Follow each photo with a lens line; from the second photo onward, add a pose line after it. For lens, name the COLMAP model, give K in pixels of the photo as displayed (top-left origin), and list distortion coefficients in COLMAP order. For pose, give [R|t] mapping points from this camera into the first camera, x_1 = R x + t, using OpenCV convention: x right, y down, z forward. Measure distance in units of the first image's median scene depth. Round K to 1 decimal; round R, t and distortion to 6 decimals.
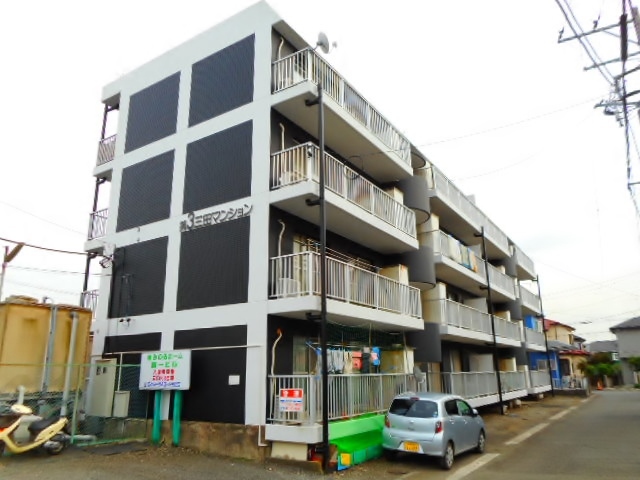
lens RADIAL K [[481.1, 0, 322.0], [0, 481.1, 239.0], [0, 0, 1]] dist [0.001381, -0.006533]
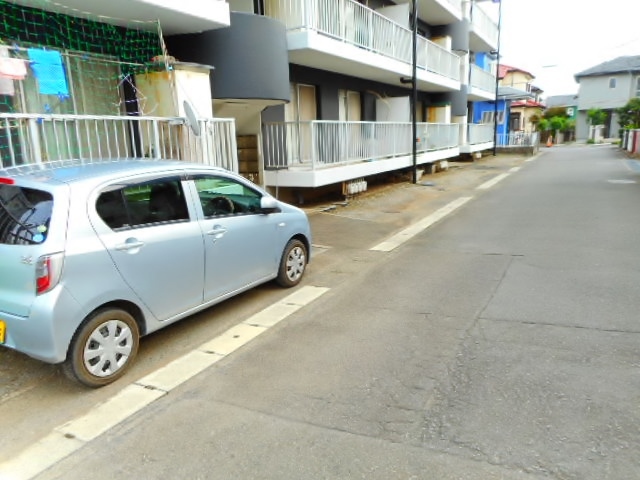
lens RADIAL K [[481.1, 0, 319.0], [0, 481.1, 240.8], [0, 0, 1]] dist [0.001381, -0.006533]
pose [[0.996973, -0.036586, 0.068598, 0.135756], [0.000430, 0.884931, 0.465721, 0.082254], [-0.077743, -0.464282, 0.882269, 0.257579]]
